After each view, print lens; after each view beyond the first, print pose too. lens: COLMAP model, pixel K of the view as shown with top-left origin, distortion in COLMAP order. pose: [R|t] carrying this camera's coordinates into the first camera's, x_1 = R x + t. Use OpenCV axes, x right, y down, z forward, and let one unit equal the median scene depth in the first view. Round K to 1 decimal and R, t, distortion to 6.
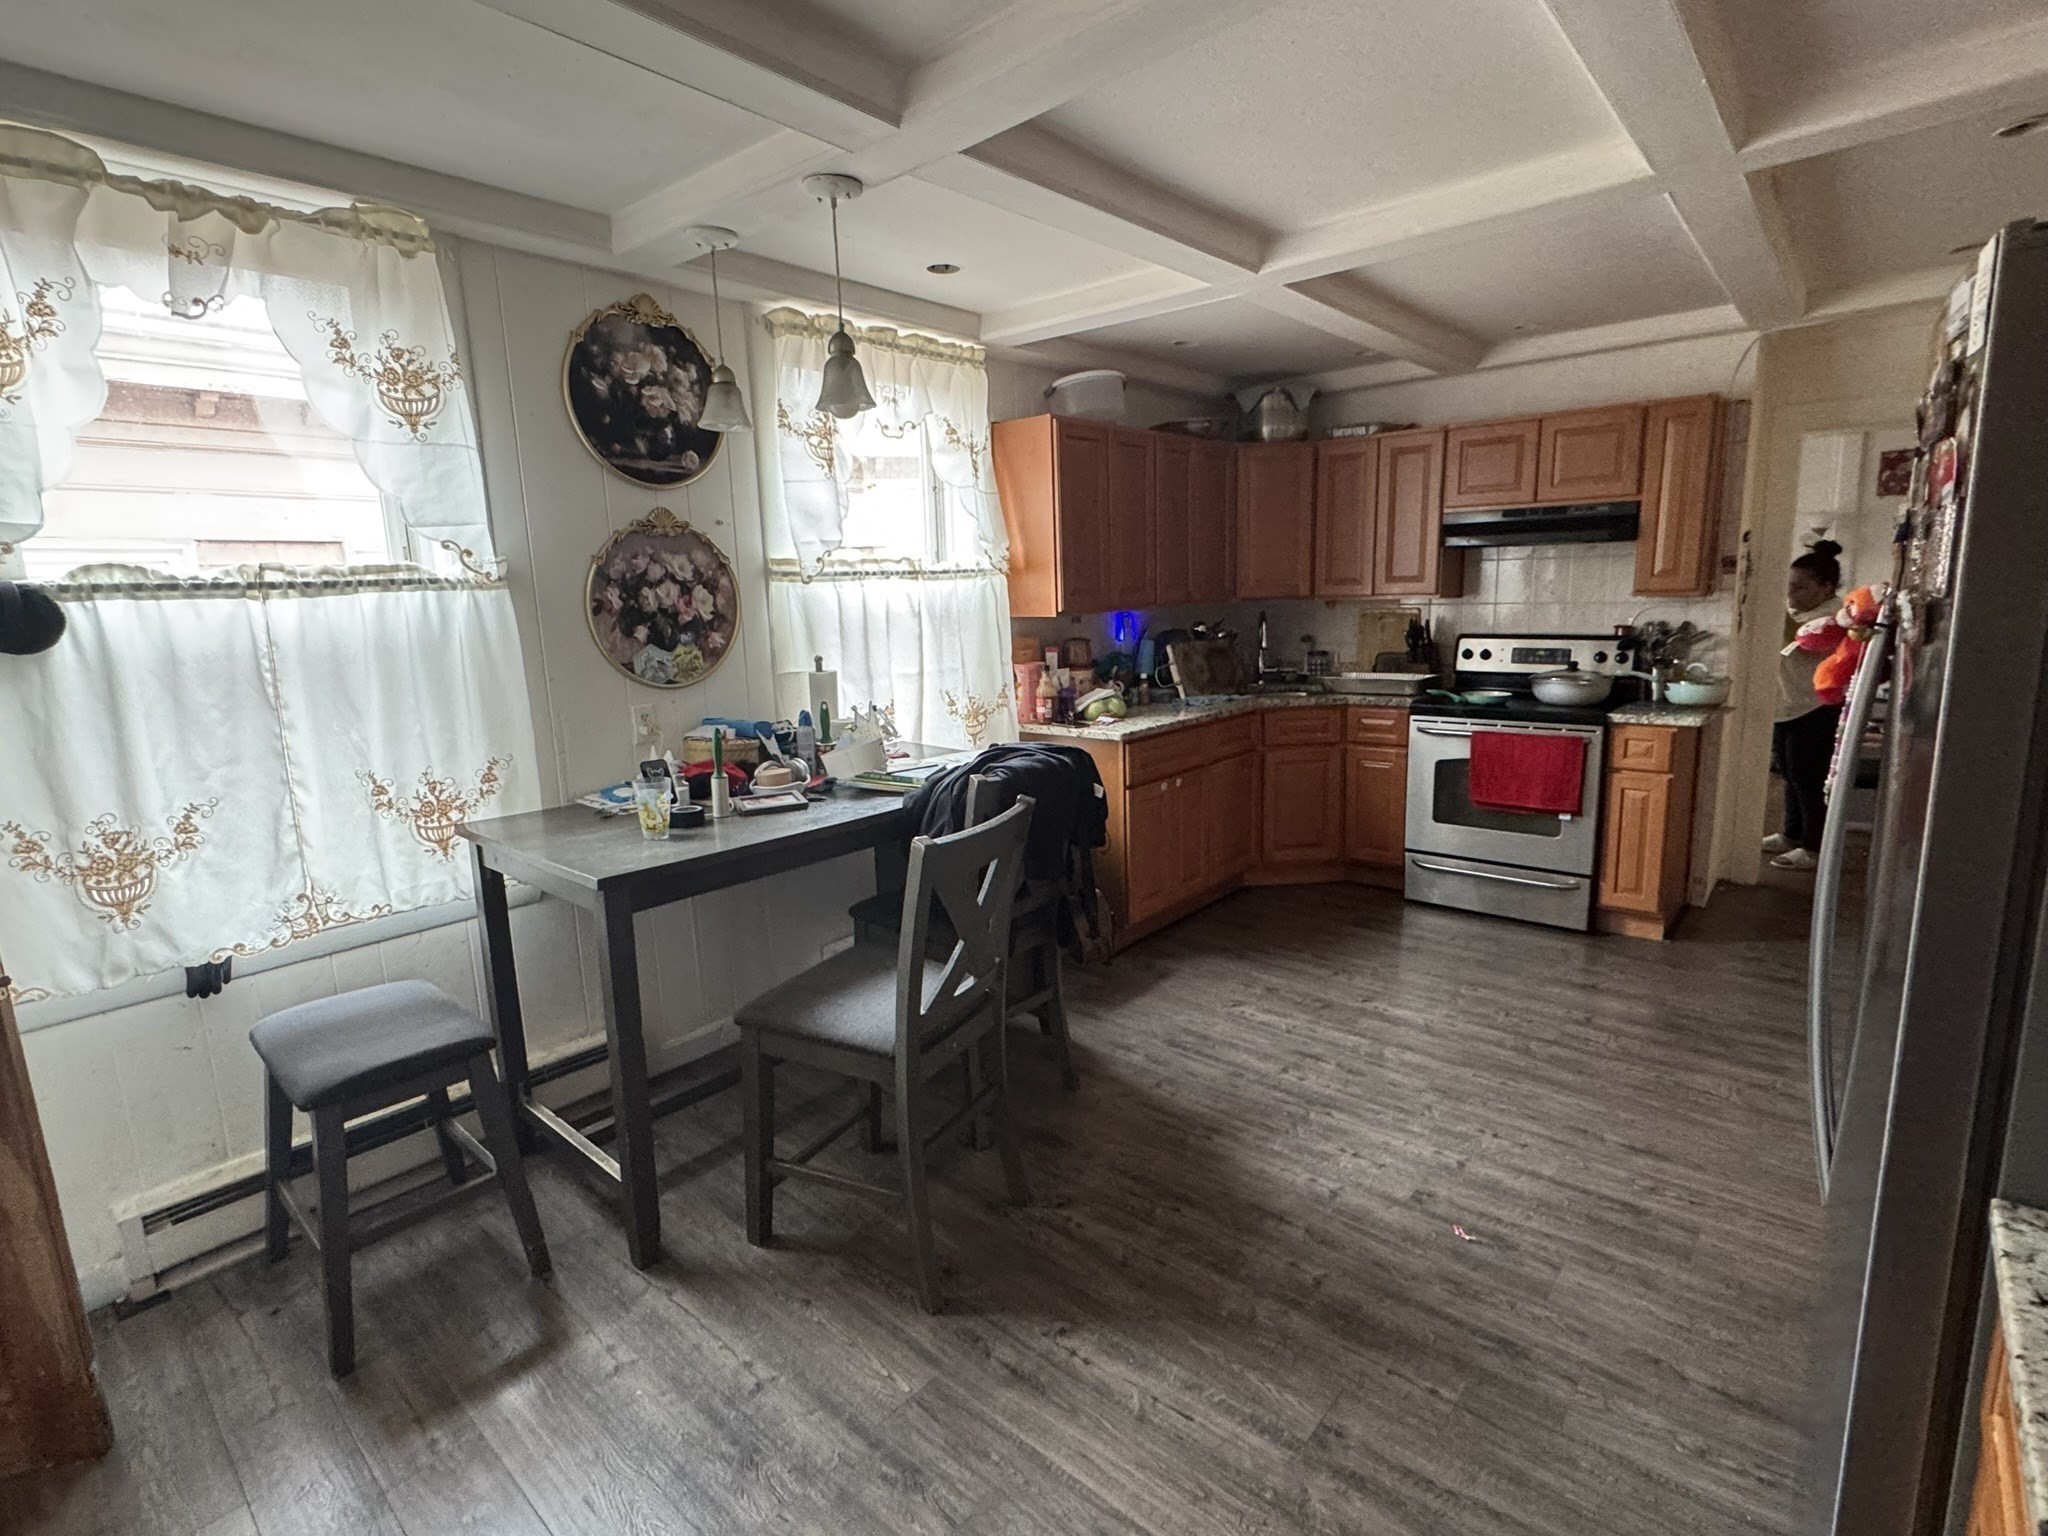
lens RADIAL K [[978.8, 0, 1024.0], [0, 978.8, 768.0], [0, 0, 1]] dist [0.001497, 0.000177]
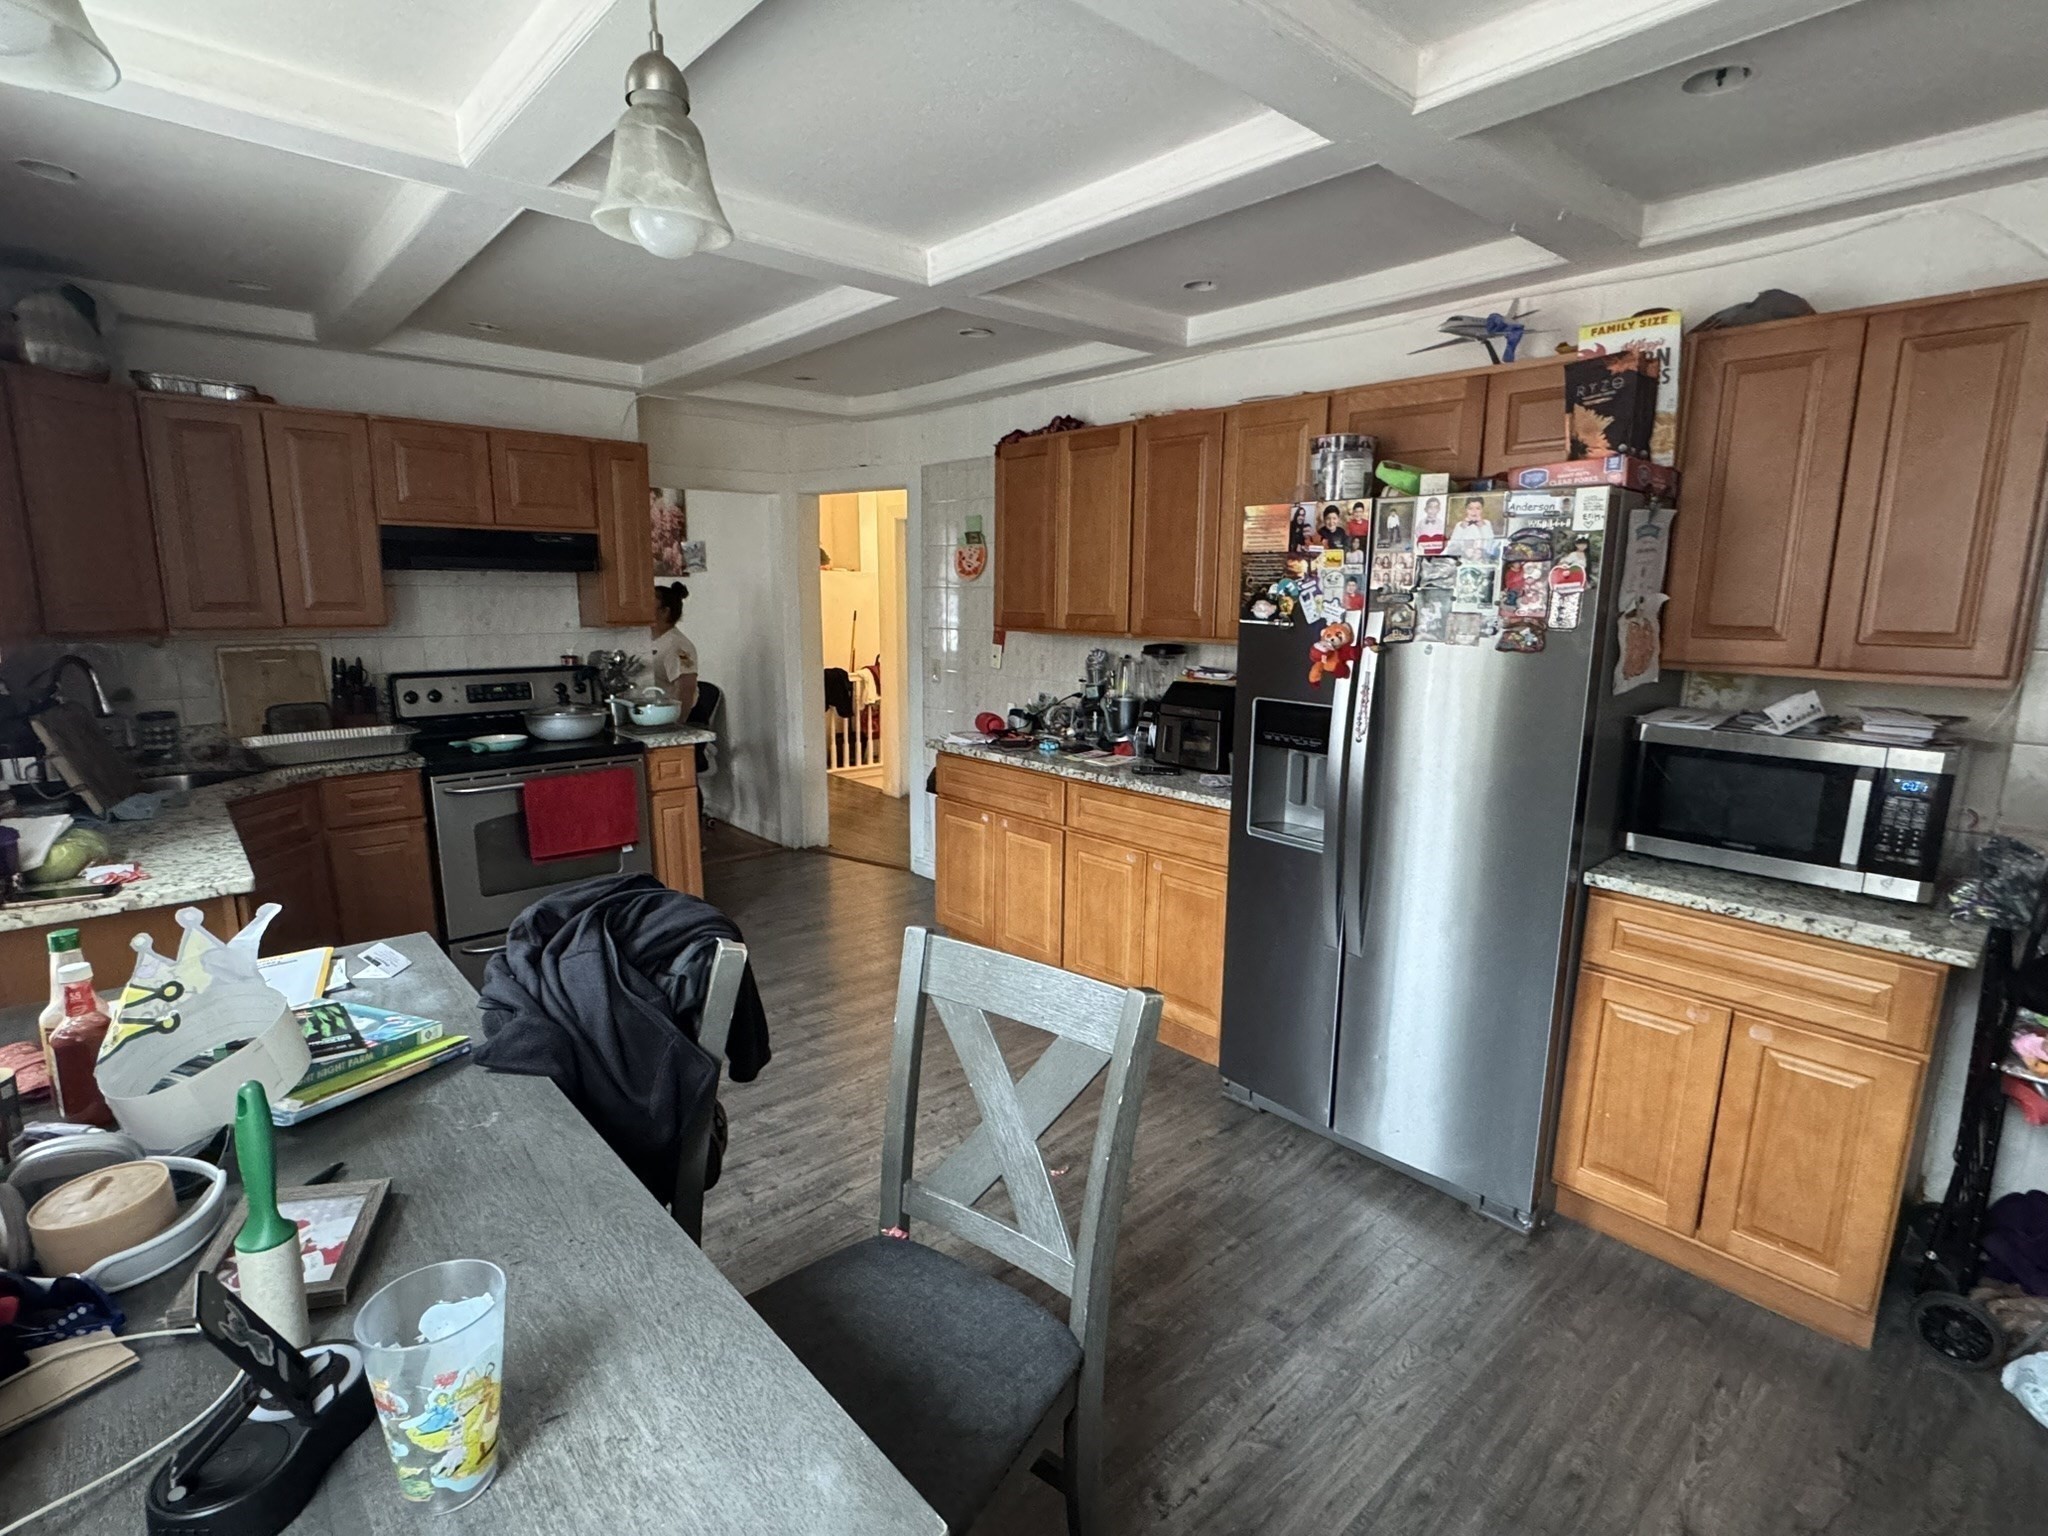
lens RADIAL K [[978.8, 0, 1024.0], [0, 978.8, 768.0], [0, 0, 1]] dist [0.001497, 0.000177]
pose [[0.119928, -0.144312, 0.982238, -0.571241], [0.176091, 0.976783, 0.122011, -0.127002], [-0.977041, 0.158331, 0.142555, 0.721386]]
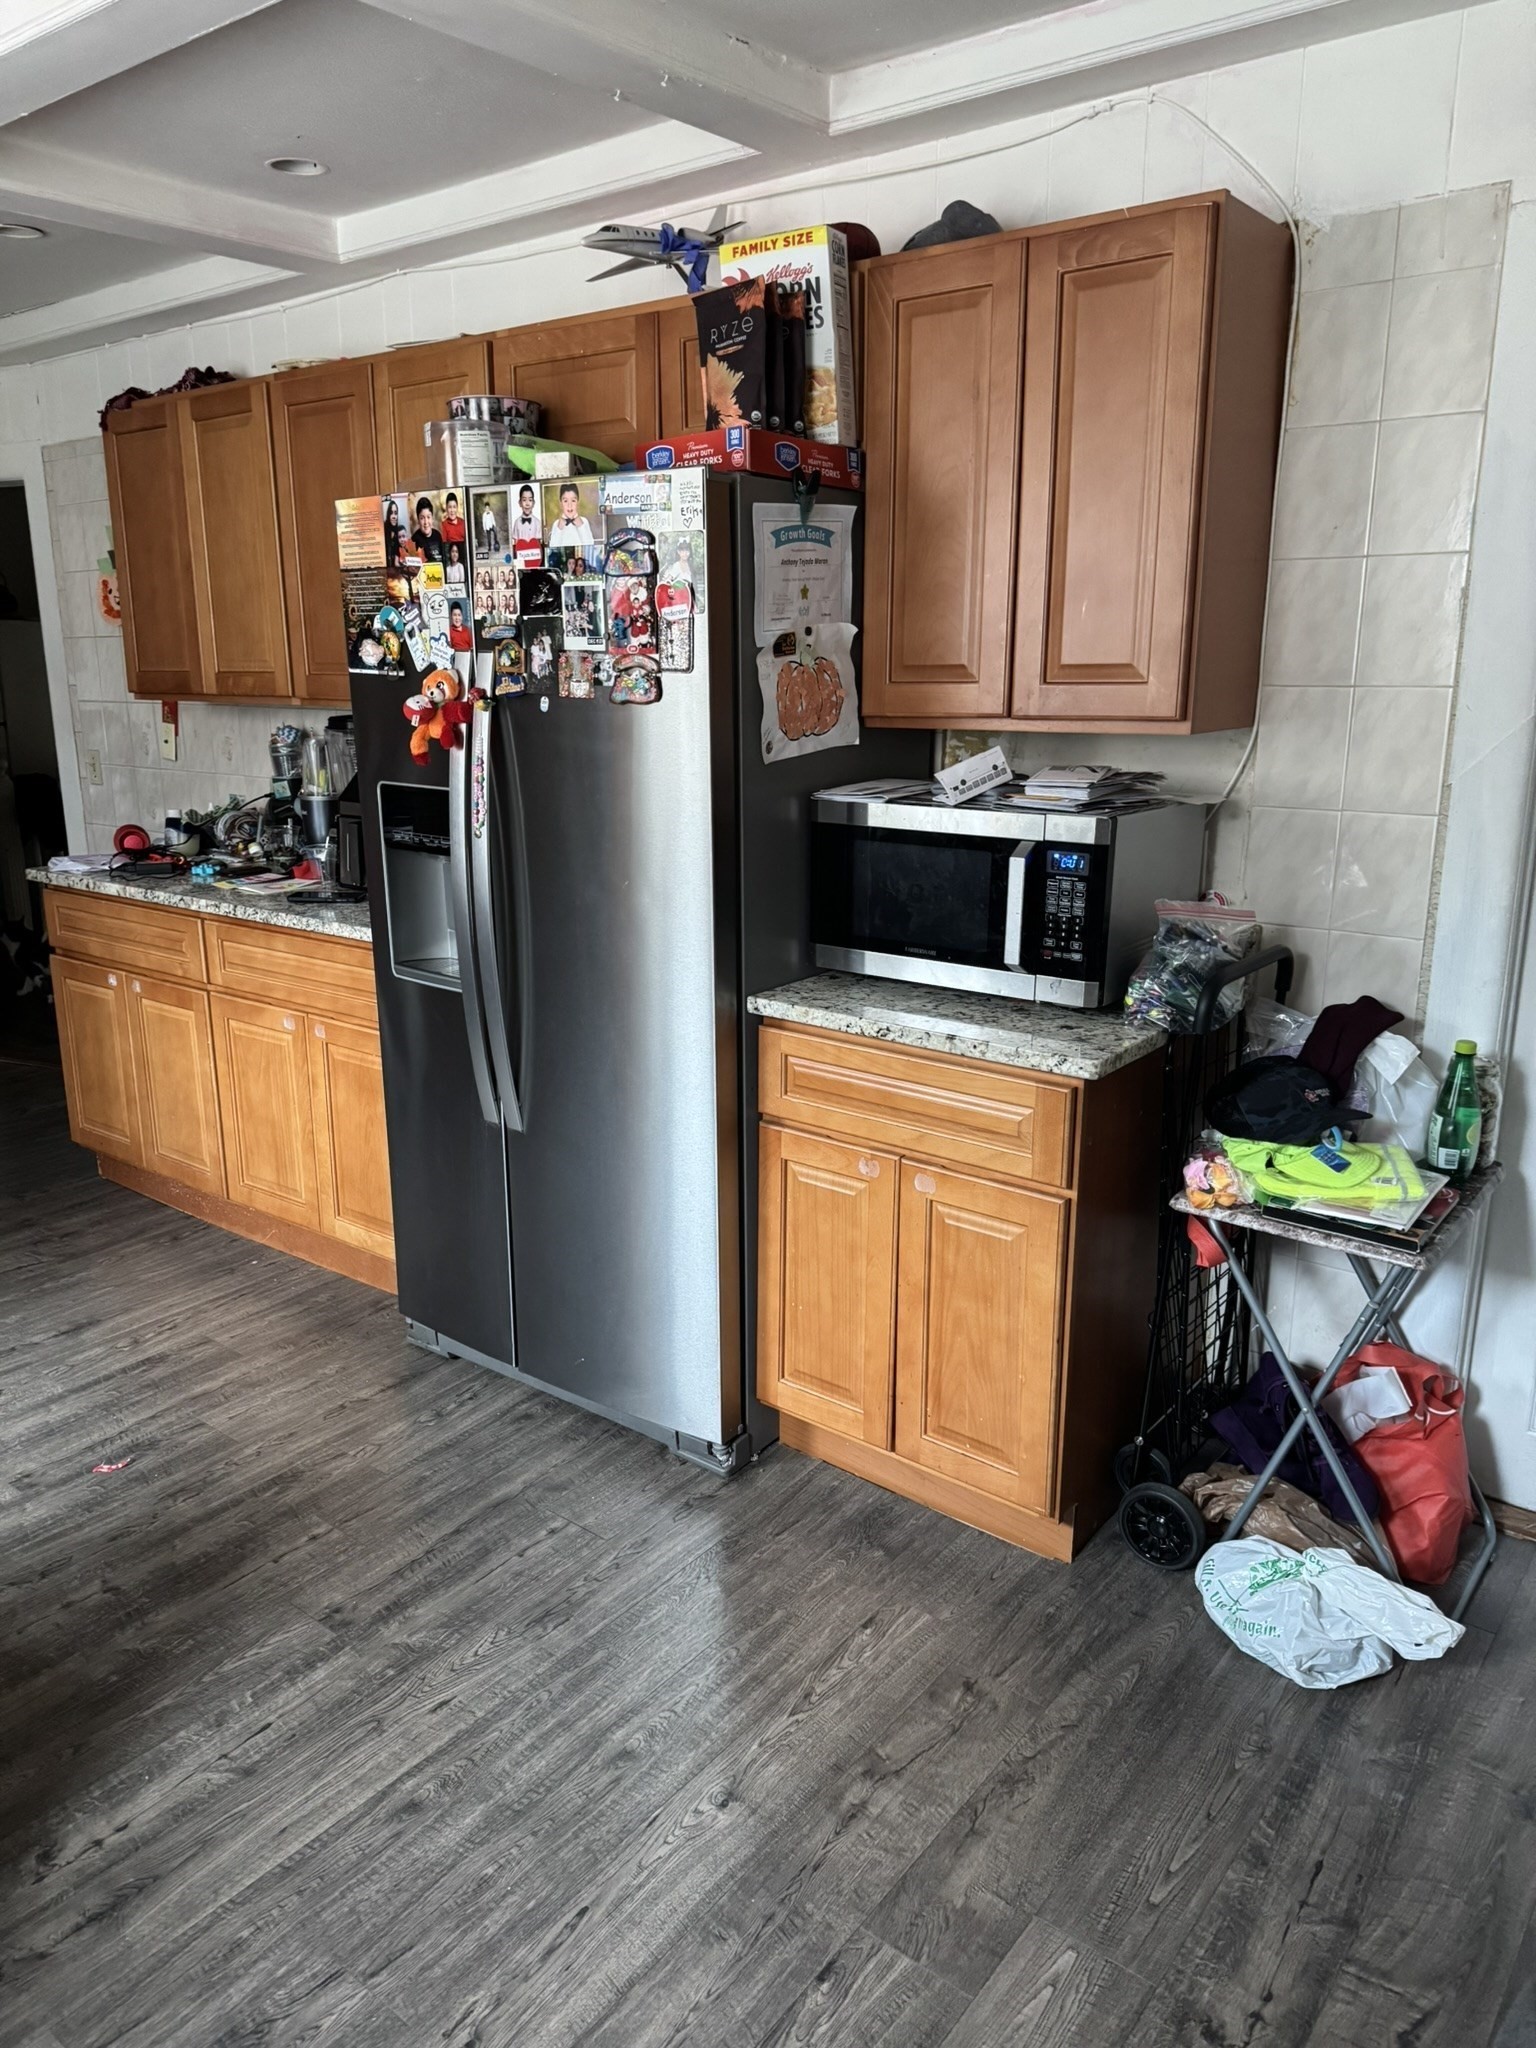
lens RADIAL K [[1420.4, 0, 768.0], [0, 1420.4, 1024.0], [0, 0, 1]] dist [0.131798, -0.214811]
pose [[-0.055556, -0.212444, 0.975593, -0.617422], [0.193430, 0.956301, 0.219258, -0.032193], [-0.979540, 0.200890, -0.012035, 0.368917]]
